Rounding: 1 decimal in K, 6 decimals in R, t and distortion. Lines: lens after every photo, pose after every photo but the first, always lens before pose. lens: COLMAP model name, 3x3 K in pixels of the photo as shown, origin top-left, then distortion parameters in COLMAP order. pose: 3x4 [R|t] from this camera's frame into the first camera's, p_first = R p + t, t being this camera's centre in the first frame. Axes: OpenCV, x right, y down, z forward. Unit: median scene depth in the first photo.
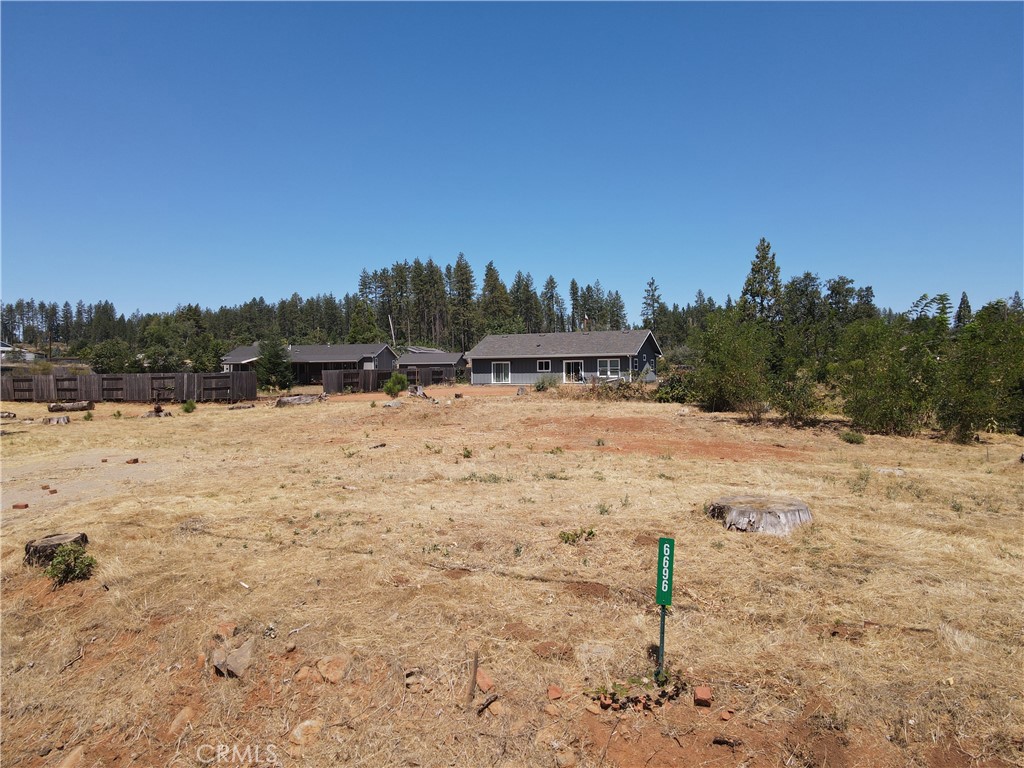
lens RADIAL K [[745.8, 0, 512.0], [0, 745.8, 378.9], [0, 0, 1]] dist [0.009144, 0.013814]
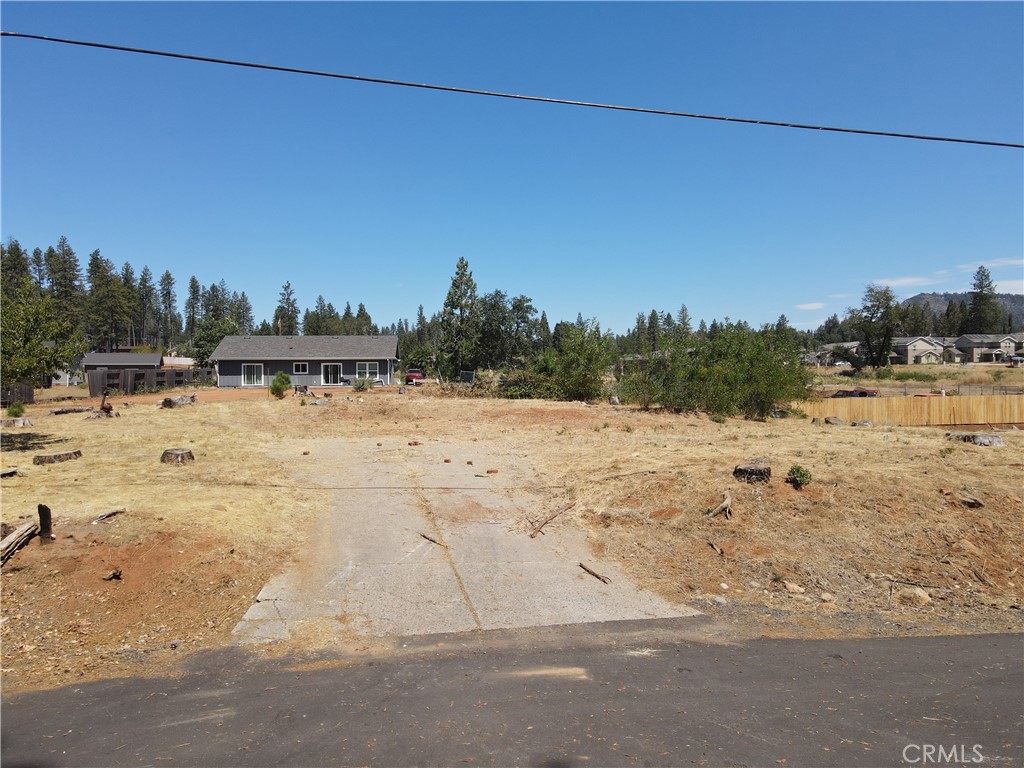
lens RADIAL K [[745.8, 0, 506.8], [0, 745.8, 387.9], [0, 0, 1]] dist [0.009144, 0.013814]
pose [[0.868605, -0.002430, 0.495498, -0.161236], [0.000045, 0.999988, 0.004825, 0.003236], [-0.495504, -0.004169, 0.868595, -0.010875]]
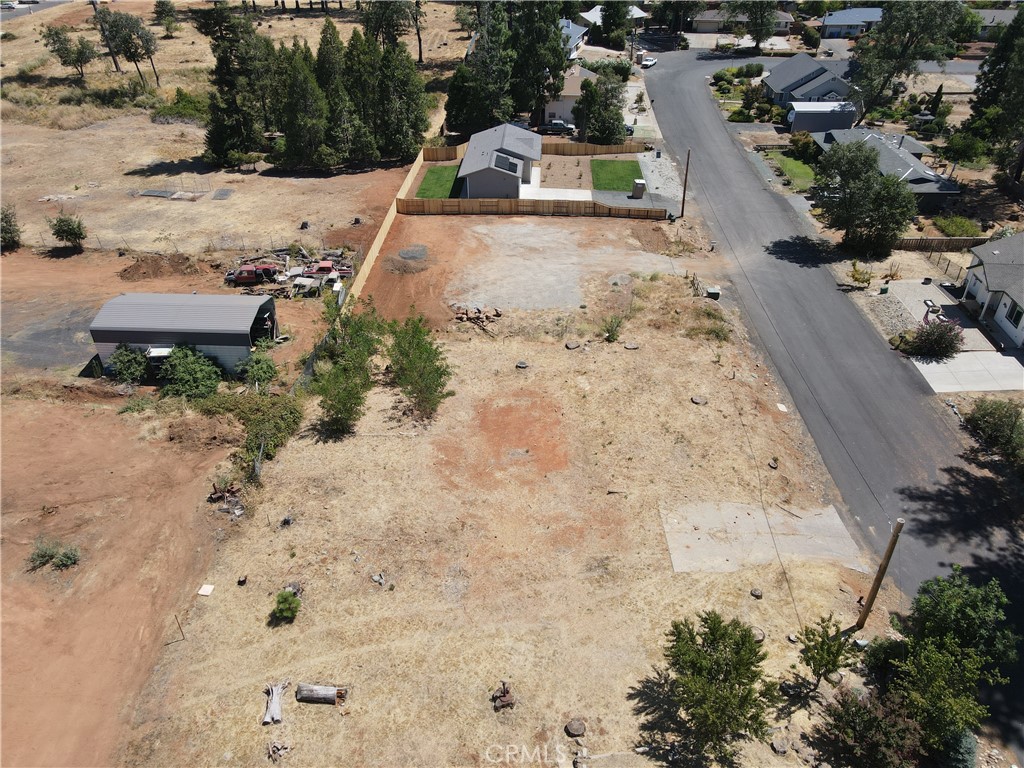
lens RADIAL K [[745.8, 0, 505.6], [0, 745.8, 378.4], [0, 0, 1]] dist [0.009144, 0.013814]
pose [[-0.352966, -0.506056, 0.786970, -0.365740], [0.021671, 0.836460, 0.547599, -0.320091], [-0.935385, 0.210338, -0.284276, 0.397062]]
